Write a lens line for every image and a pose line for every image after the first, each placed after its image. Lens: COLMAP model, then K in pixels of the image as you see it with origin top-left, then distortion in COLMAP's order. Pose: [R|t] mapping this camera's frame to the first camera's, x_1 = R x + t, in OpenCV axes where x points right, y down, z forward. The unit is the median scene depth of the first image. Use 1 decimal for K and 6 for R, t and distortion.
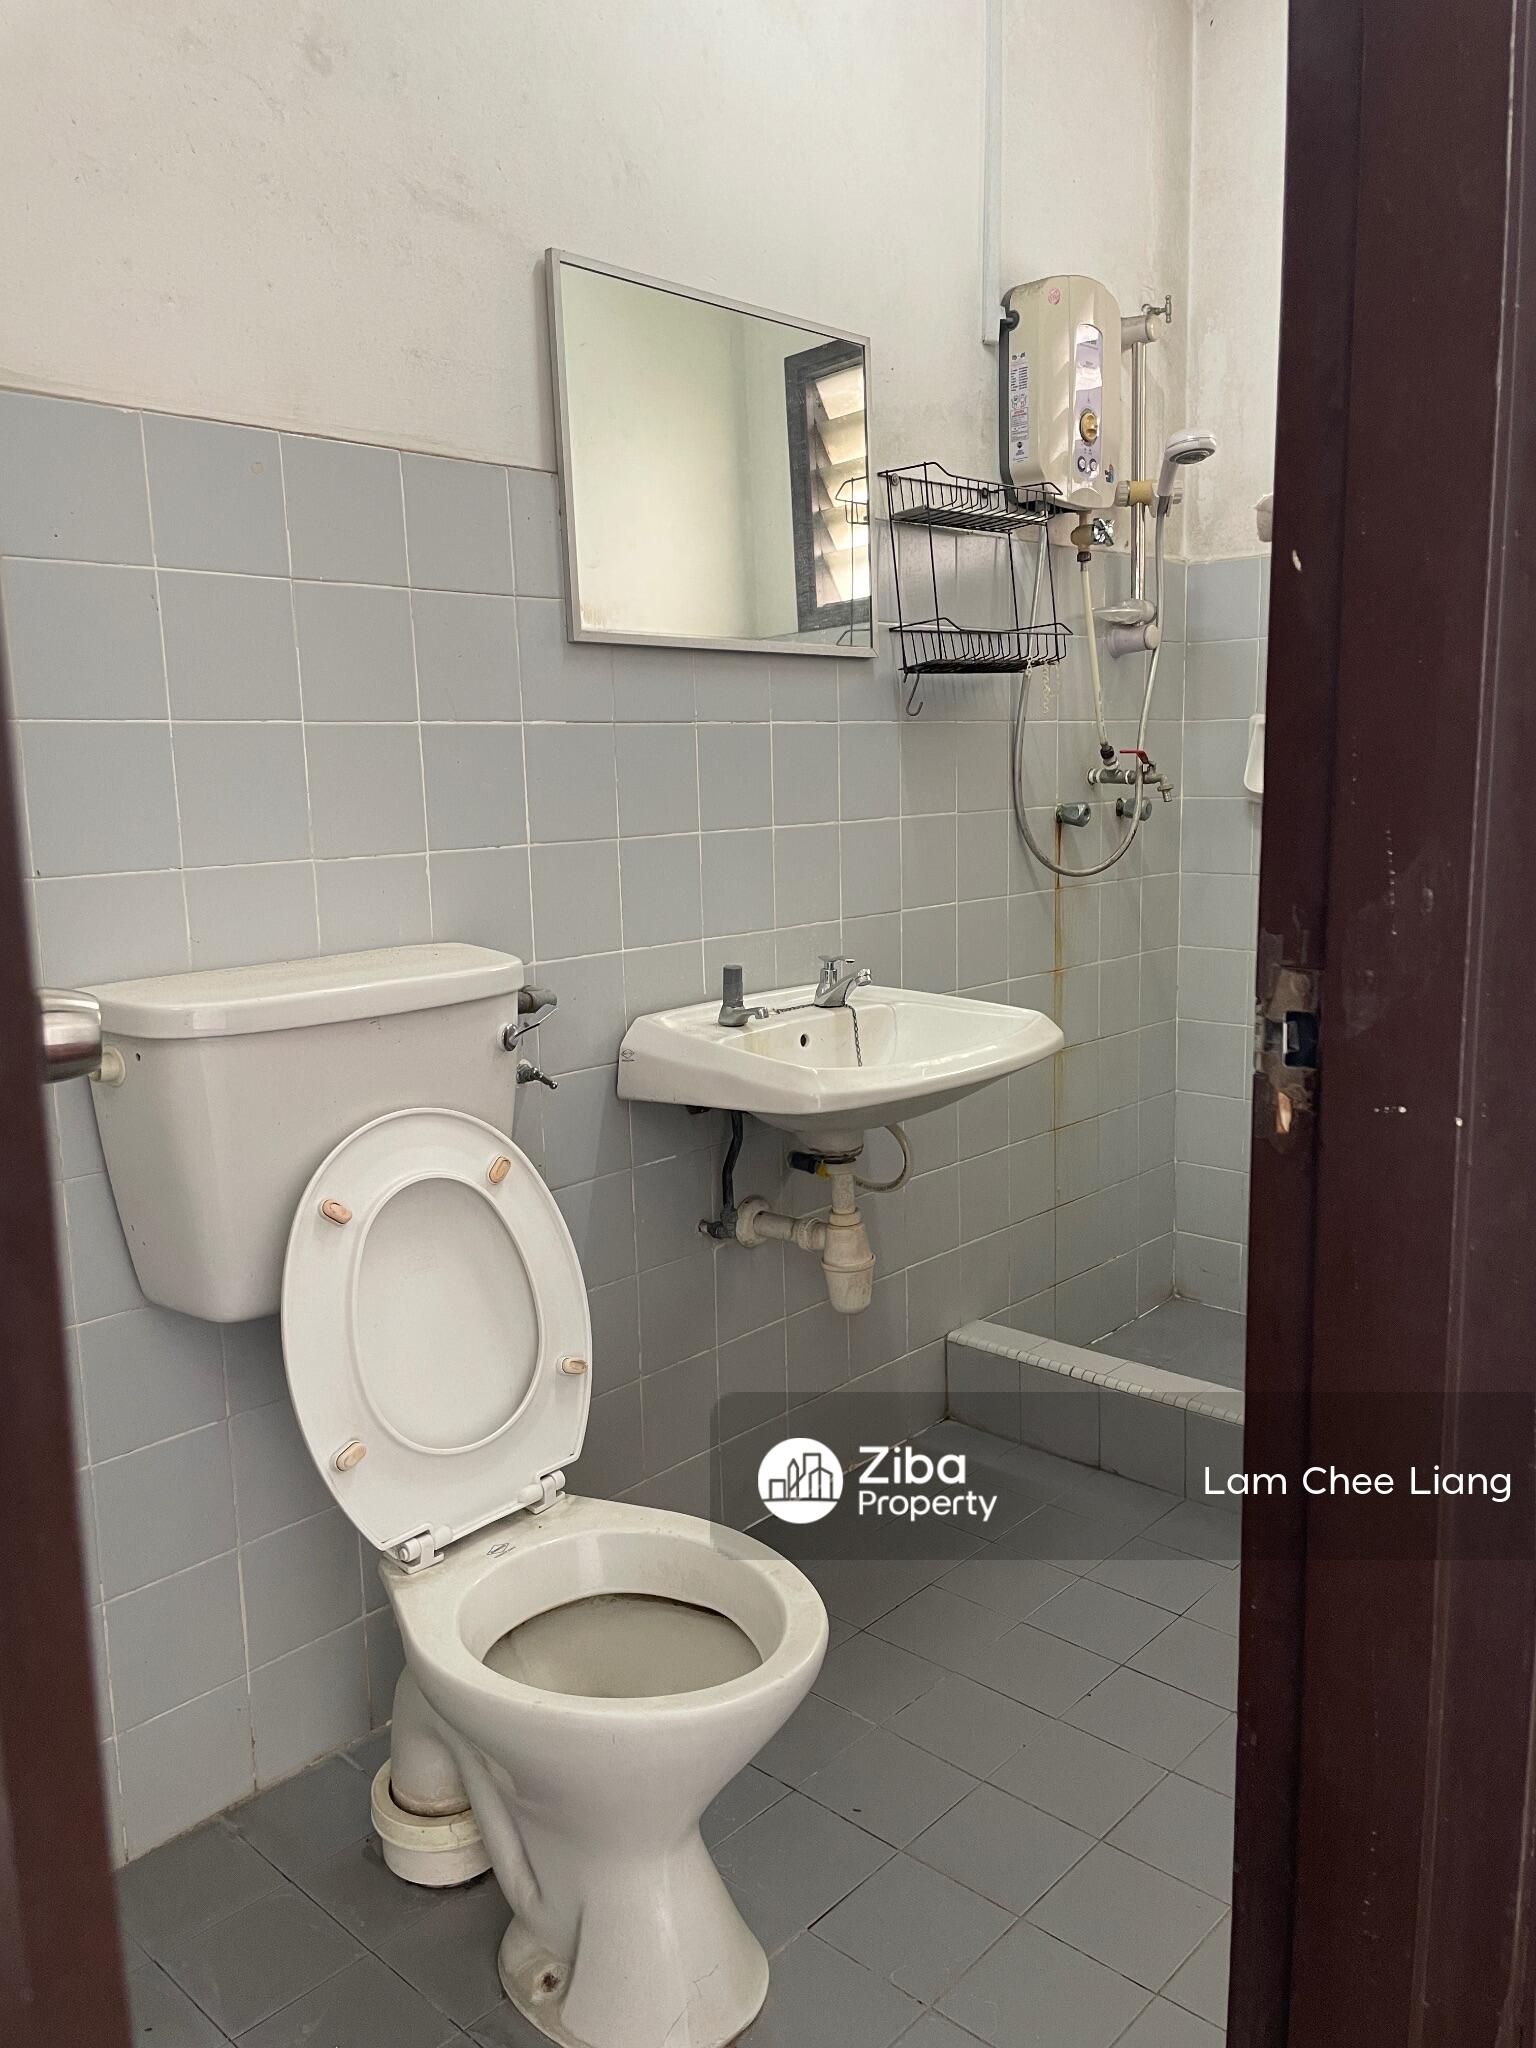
lens RADIAL K [[1583.4, 0, 765.3], [0, 1583.4, 1025.9], [0, 0, 1]] dist [0.089912, -0.119386]
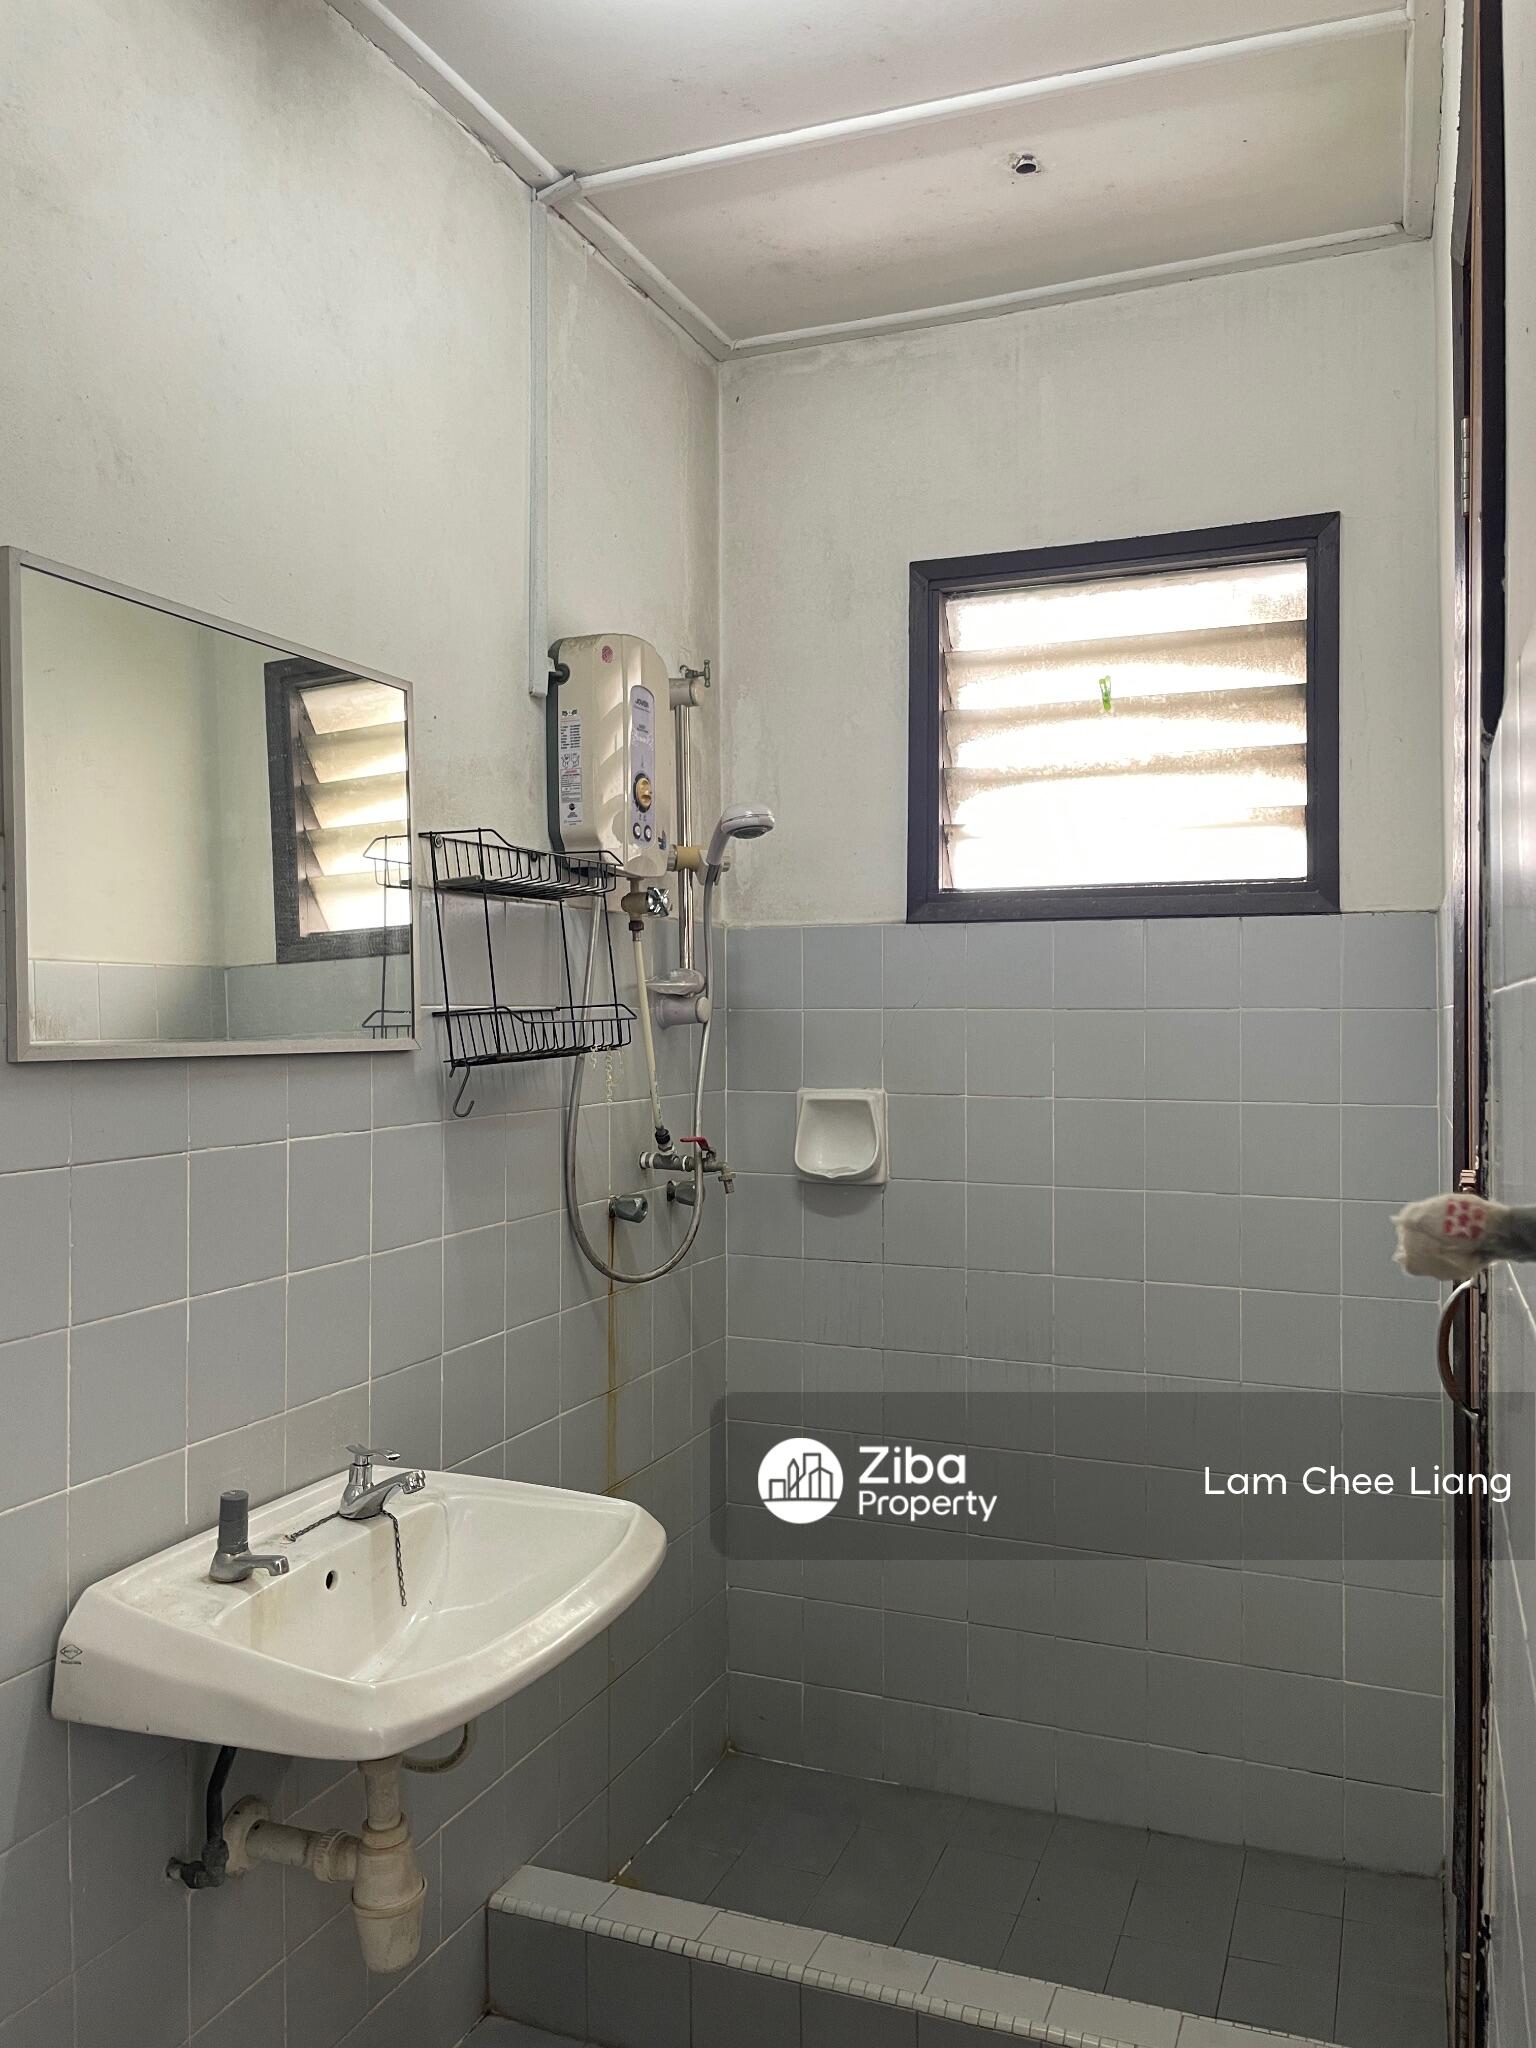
lens RADIAL K [[1583.4, 0, 782.2], [0, 1583.4, 1021.9], [0, 0, 1]] dist [0.089912, -0.119386]
pose [[0.935167, 0.024850, 0.353335, -0.041577], [0.034567, 0.986372, -0.160859, -0.101028], [-0.352518, 0.162644, 0.921563, 0.168546]]
